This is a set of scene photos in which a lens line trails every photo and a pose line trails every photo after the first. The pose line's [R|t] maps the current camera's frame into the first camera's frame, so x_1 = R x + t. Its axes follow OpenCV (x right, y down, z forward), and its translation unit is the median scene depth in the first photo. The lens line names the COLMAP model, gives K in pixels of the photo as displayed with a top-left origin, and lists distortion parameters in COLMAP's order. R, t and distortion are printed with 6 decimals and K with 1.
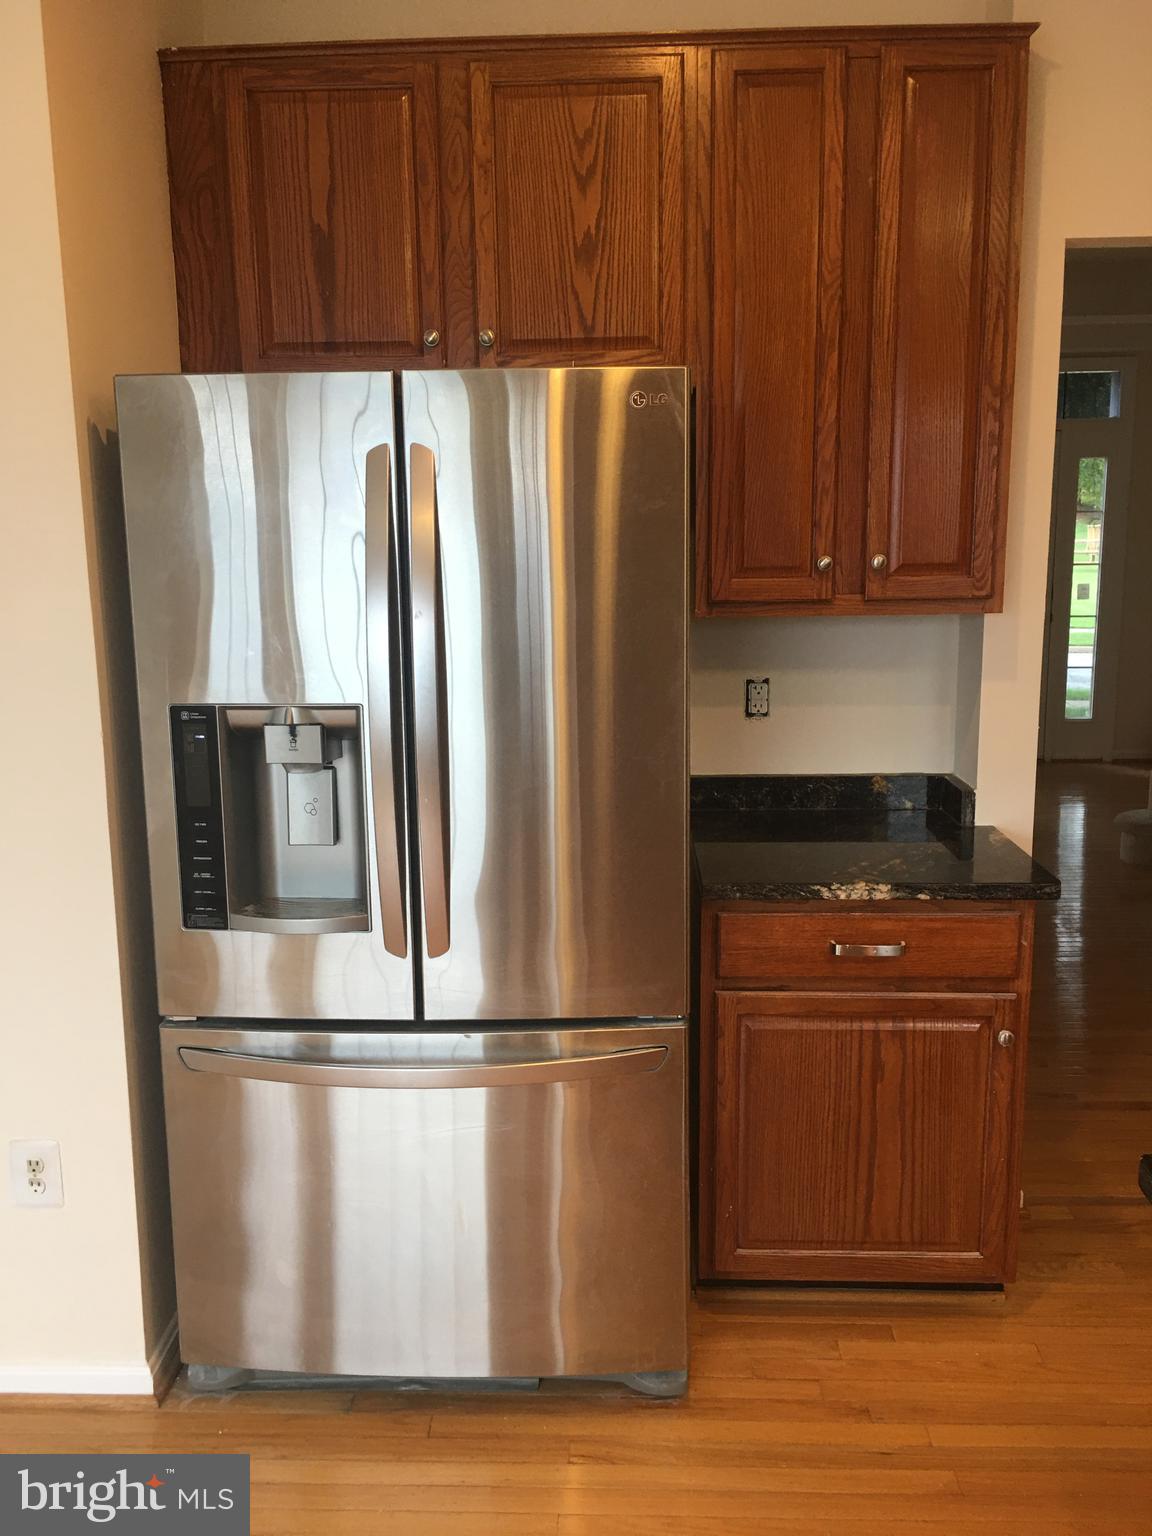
lens RADIAL K [[1322.4, 0, 580.1], [0, 1322.4, 773.0], [0, 0, 1]] dist [0.062014, -0.086514]
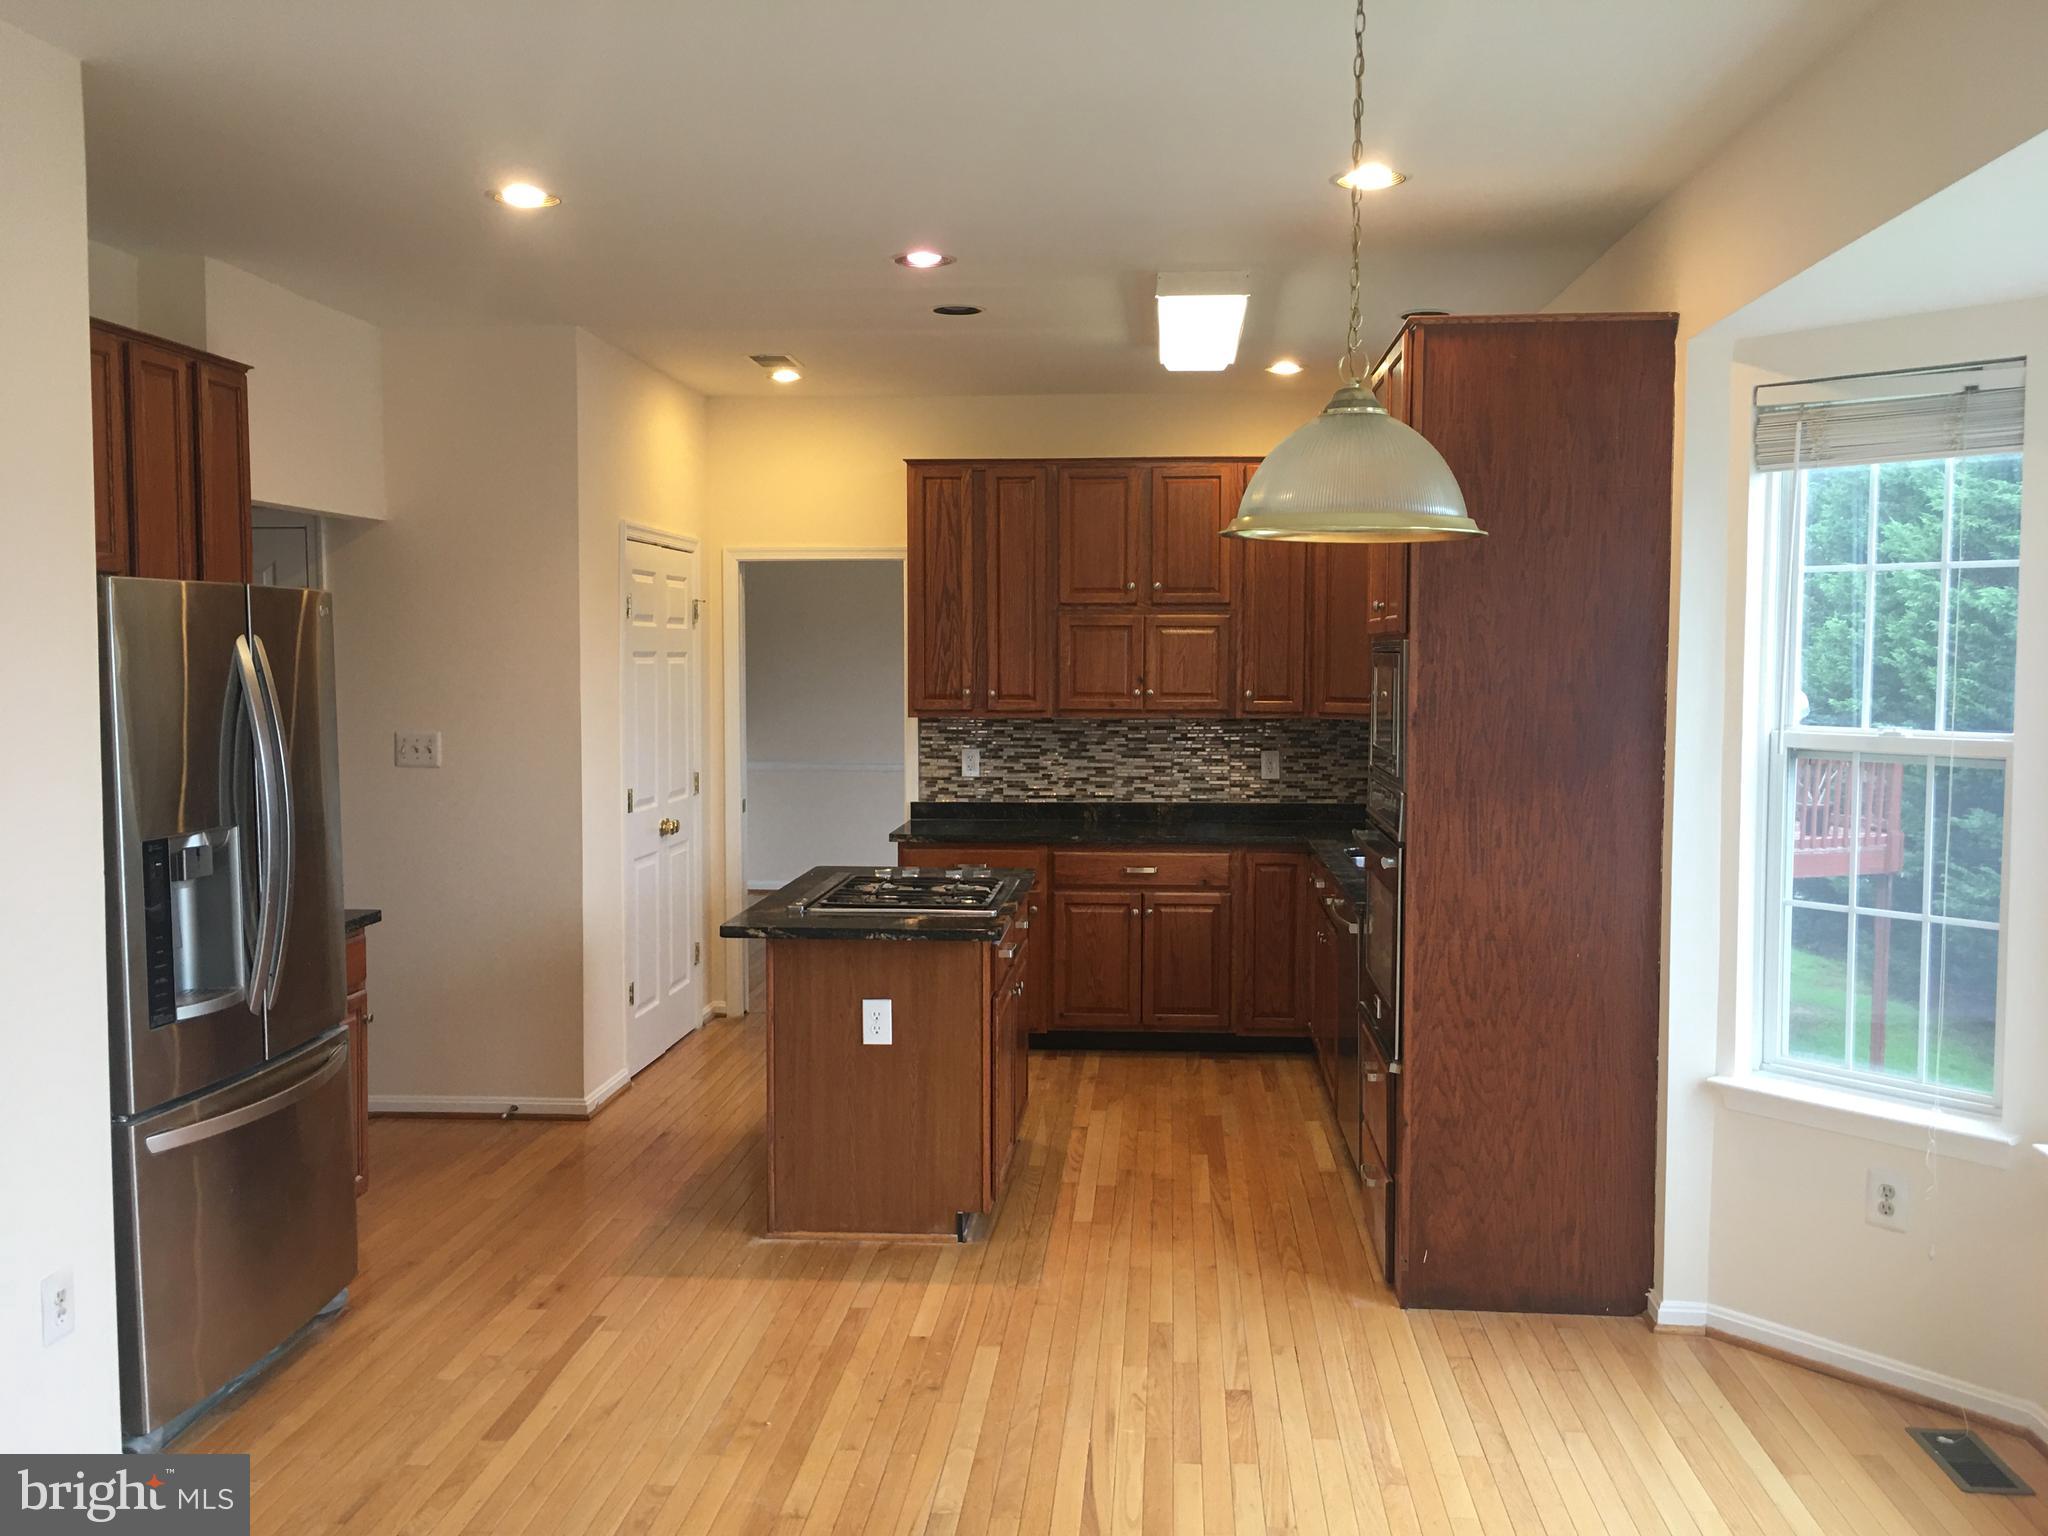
lens RADIAL K [[1763.2, 0, 1021.6], [0, 1763.2, 760.5], [0, 0, 1]] dist [0.062014, -0.086514]
pose [[0.048637, -0.051621, 0.997482, -1.825657], [0.175283, 0.983607, 0.042356, -0.050672], [-0.983316, 0.172781, 0.056888, 0.105783]]
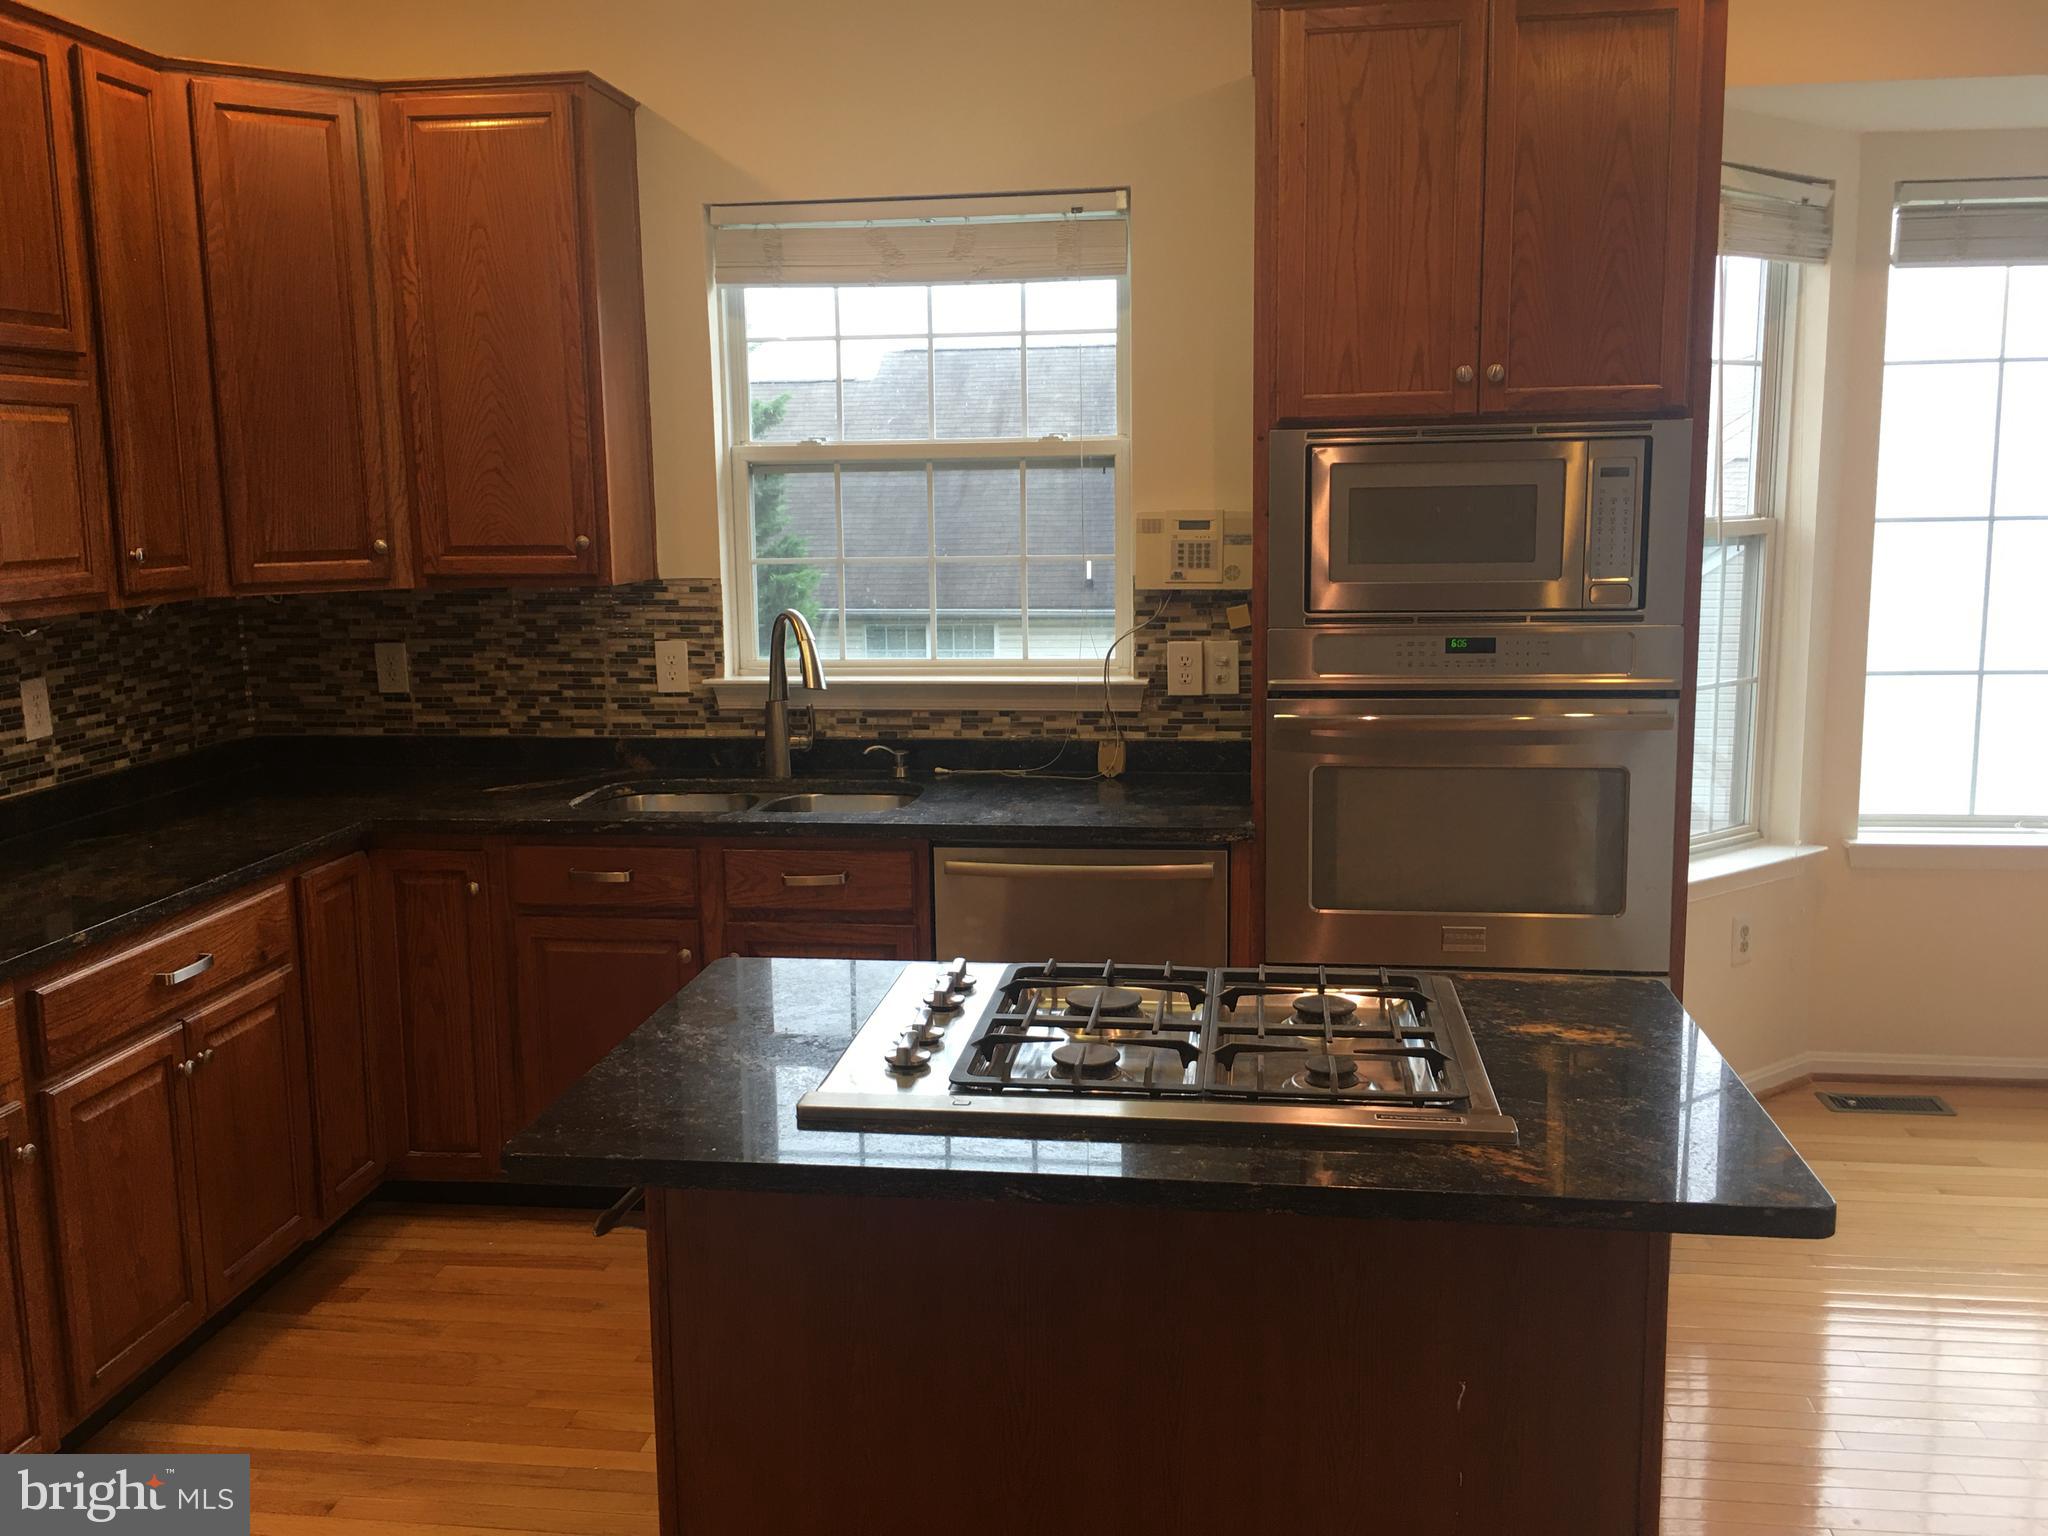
lens RADIAL K [[1763.2, 0, 1021.6], [0, 1763.2, 760.5], [0, 0, 1]] dist [0.062014, -0.086514]
pose [[-0.994463, 0.011657, 0.104435, 0.513711], [0.045520, 0.943533, 0.328137, -0.261215], [-0.094713, 0.331074, -0.938839, 1.279013]]
